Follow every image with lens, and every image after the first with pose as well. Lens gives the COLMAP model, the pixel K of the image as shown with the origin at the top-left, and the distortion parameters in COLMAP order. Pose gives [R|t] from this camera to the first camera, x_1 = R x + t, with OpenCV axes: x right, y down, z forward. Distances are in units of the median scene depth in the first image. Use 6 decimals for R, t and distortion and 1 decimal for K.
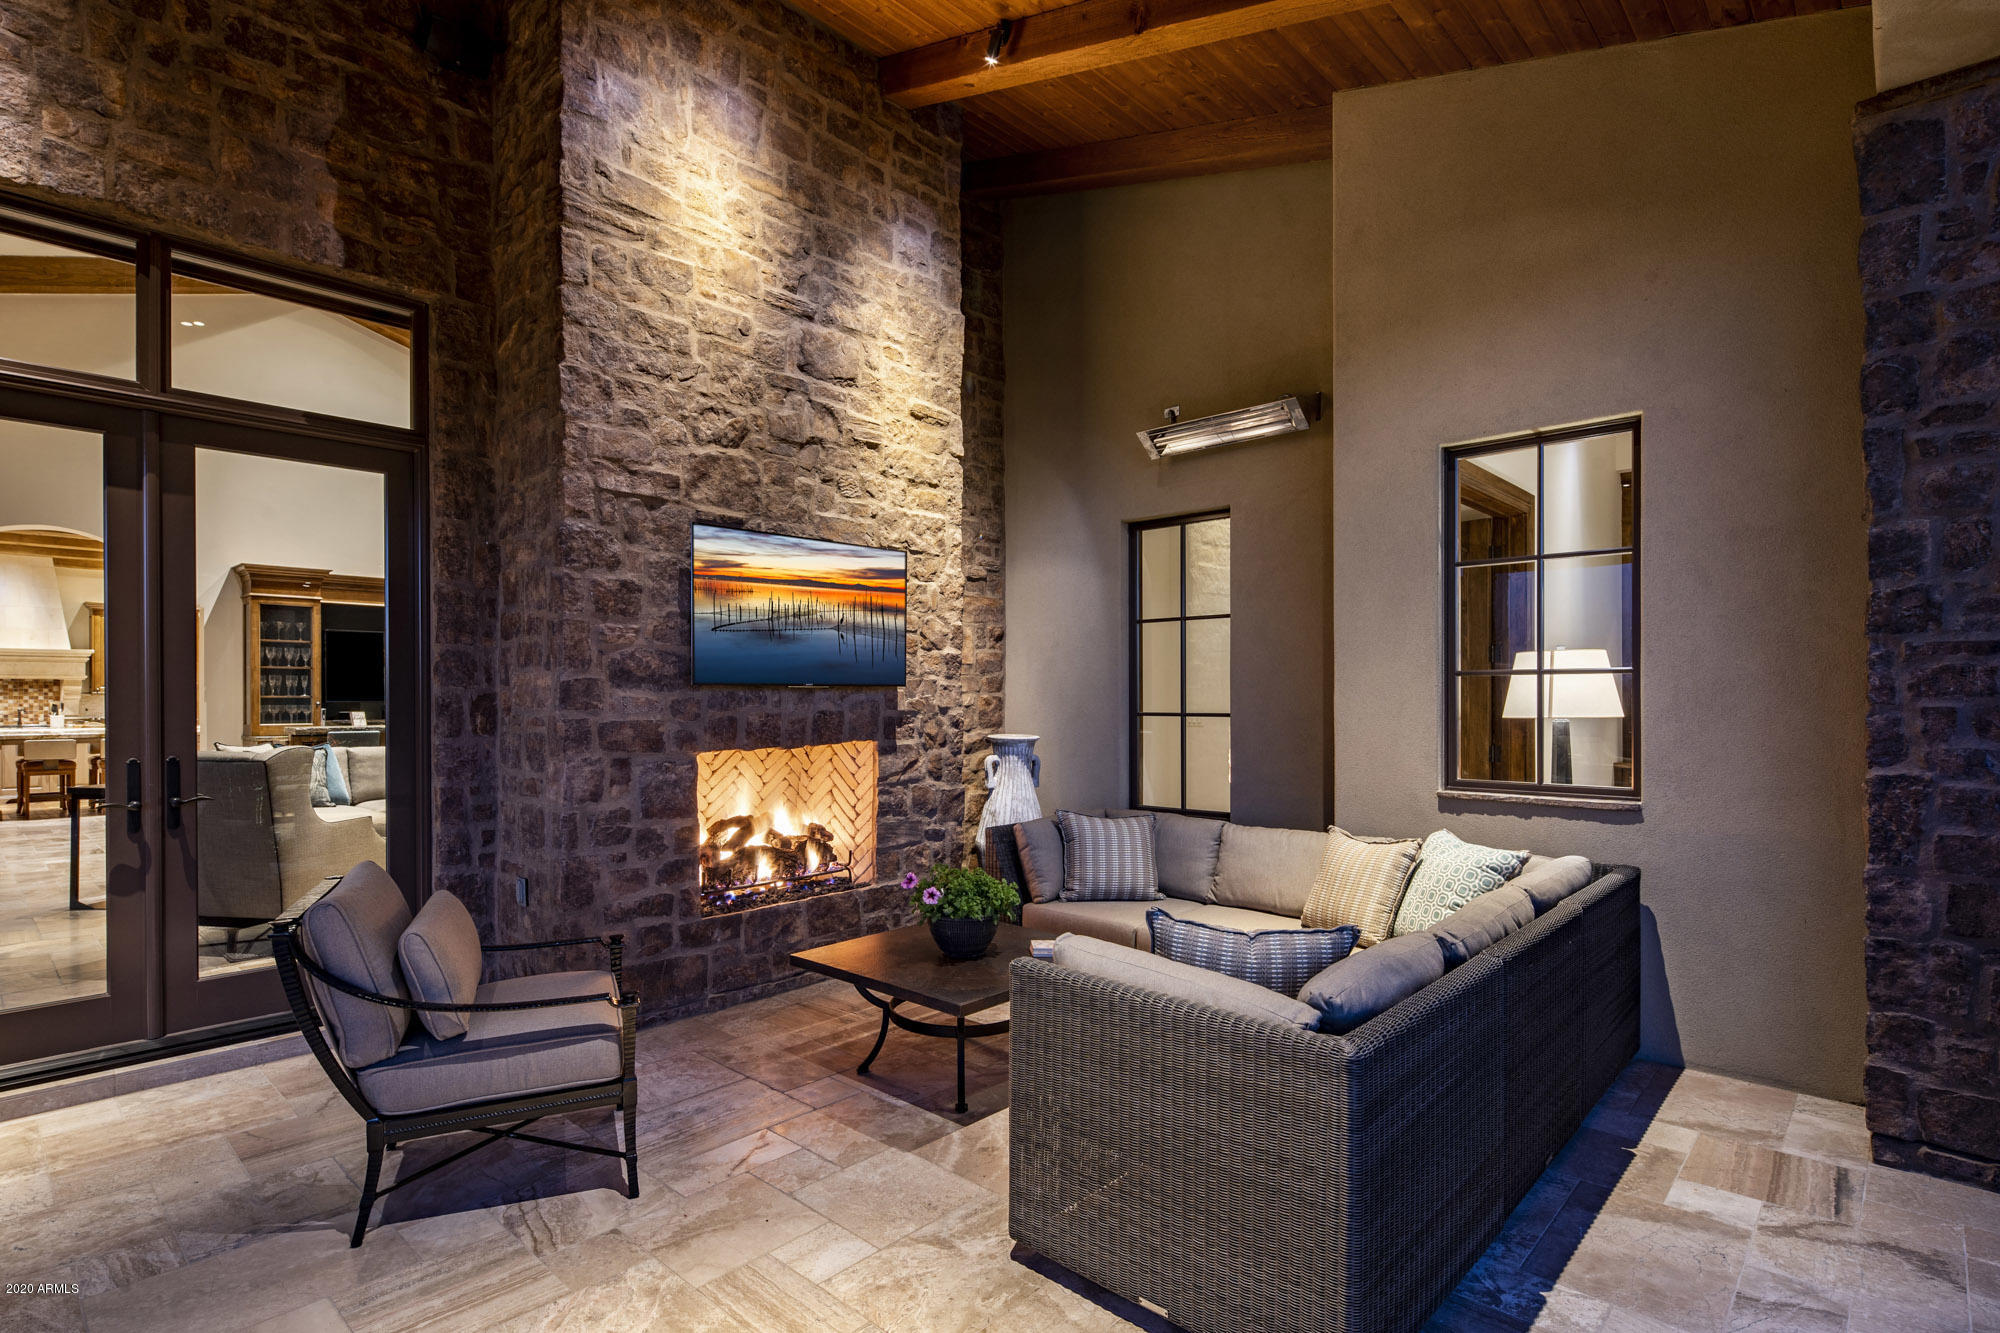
lens RADIAL K [[975.5, 0, 991.1], [0, 975.5, 680.3], [0, 0, 1]] dist [-0.000206, -0.002694]
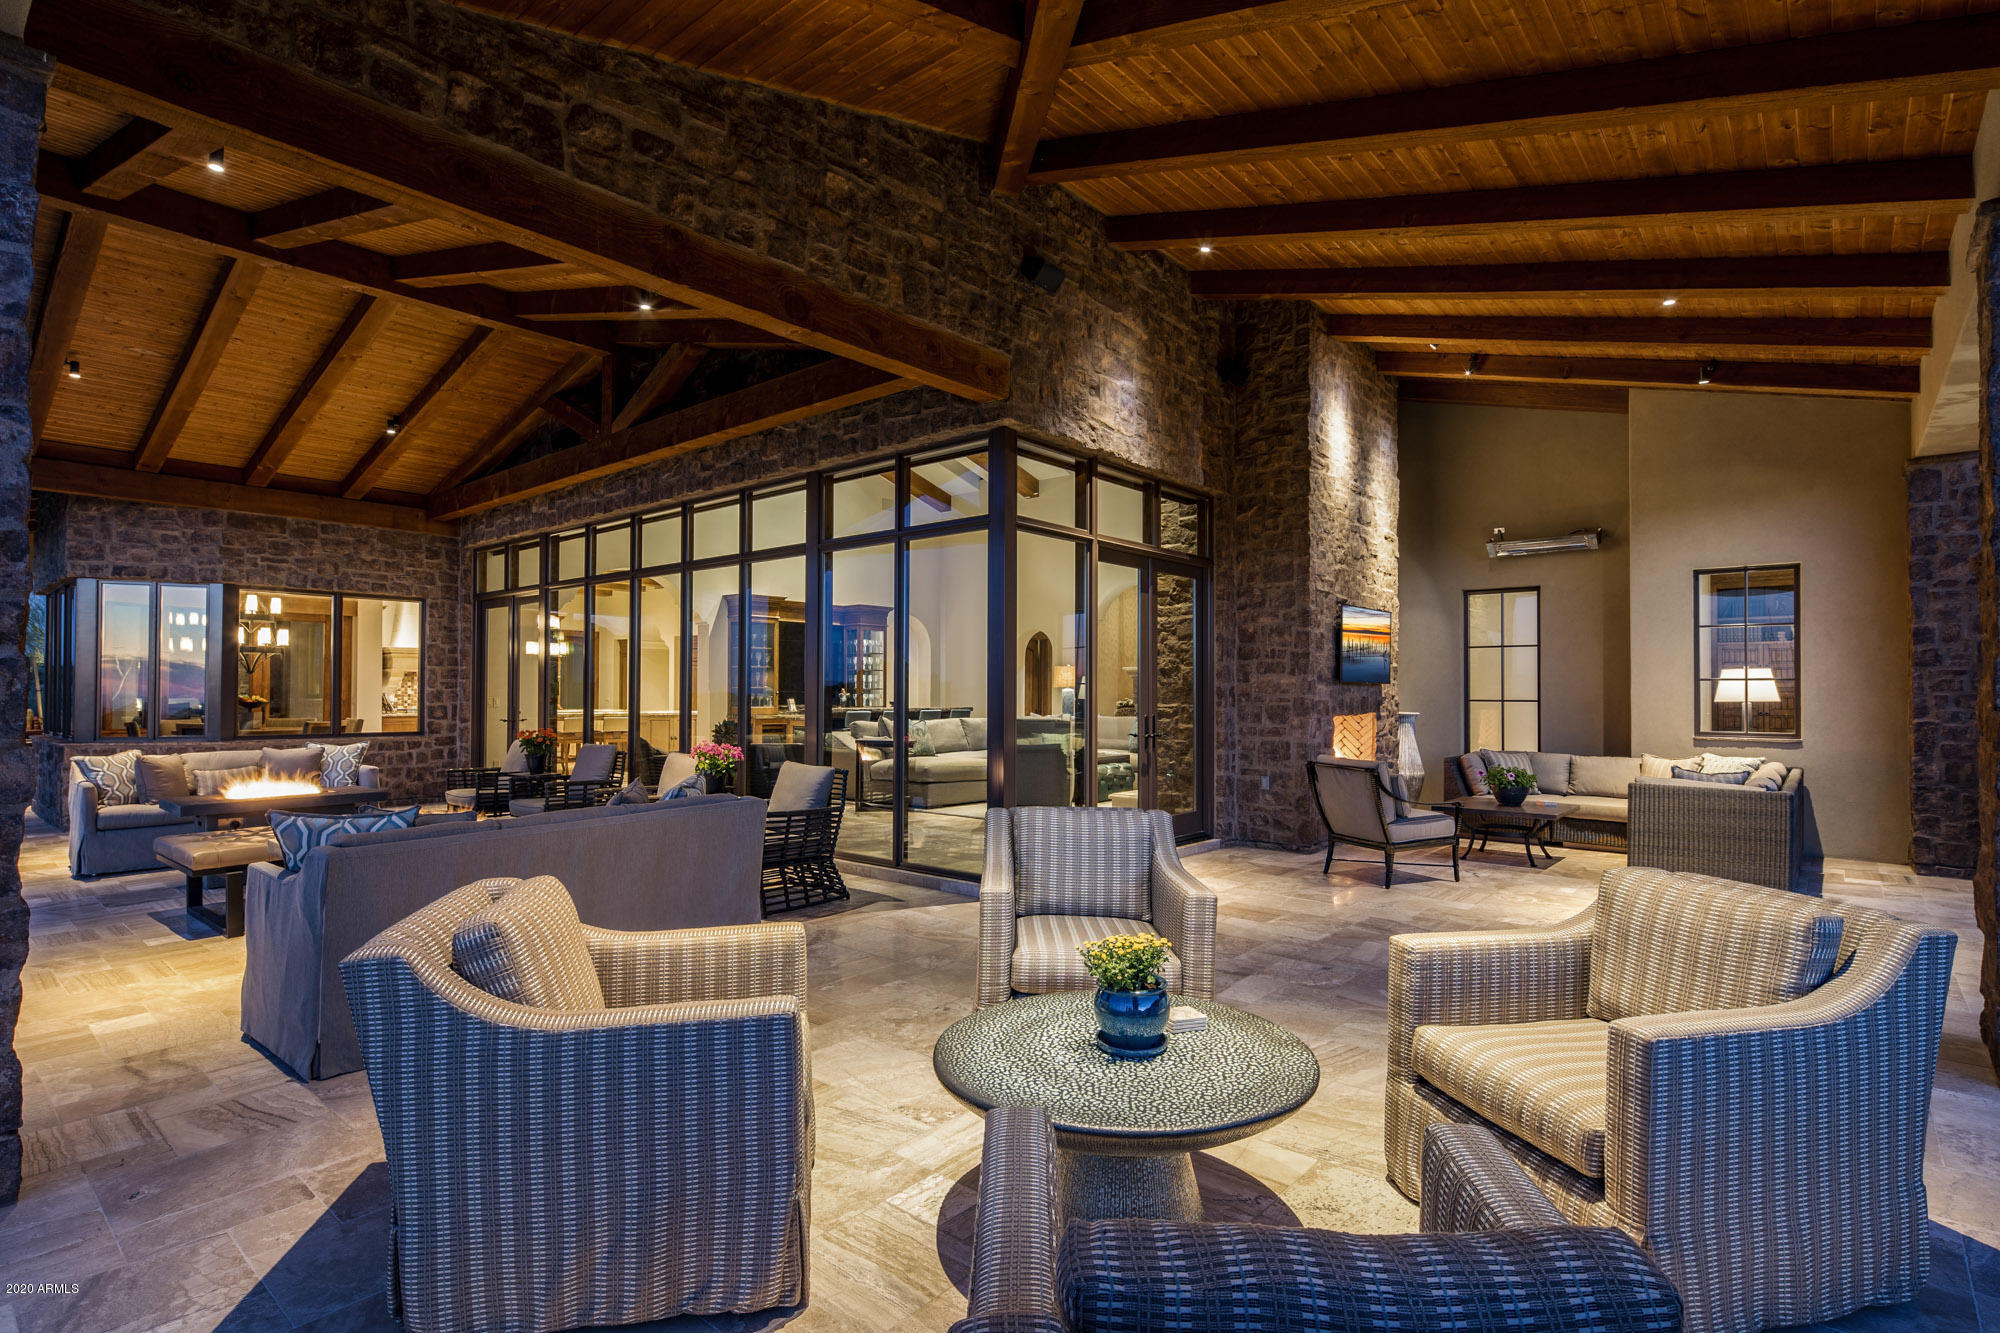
lens RADIAL K [[957.5, 0, 985.9], [0, 957.5, 660.5], [0, 0, 1]] dist [-0.002333, -0.001704]
pose [[0.999286, 0.006690, 0.037181, -1.630590], [-0.006085, 0.999848, -0.016364, -0.007802], [-0.037285, 0.016126, 0.999175, -1.417004]]
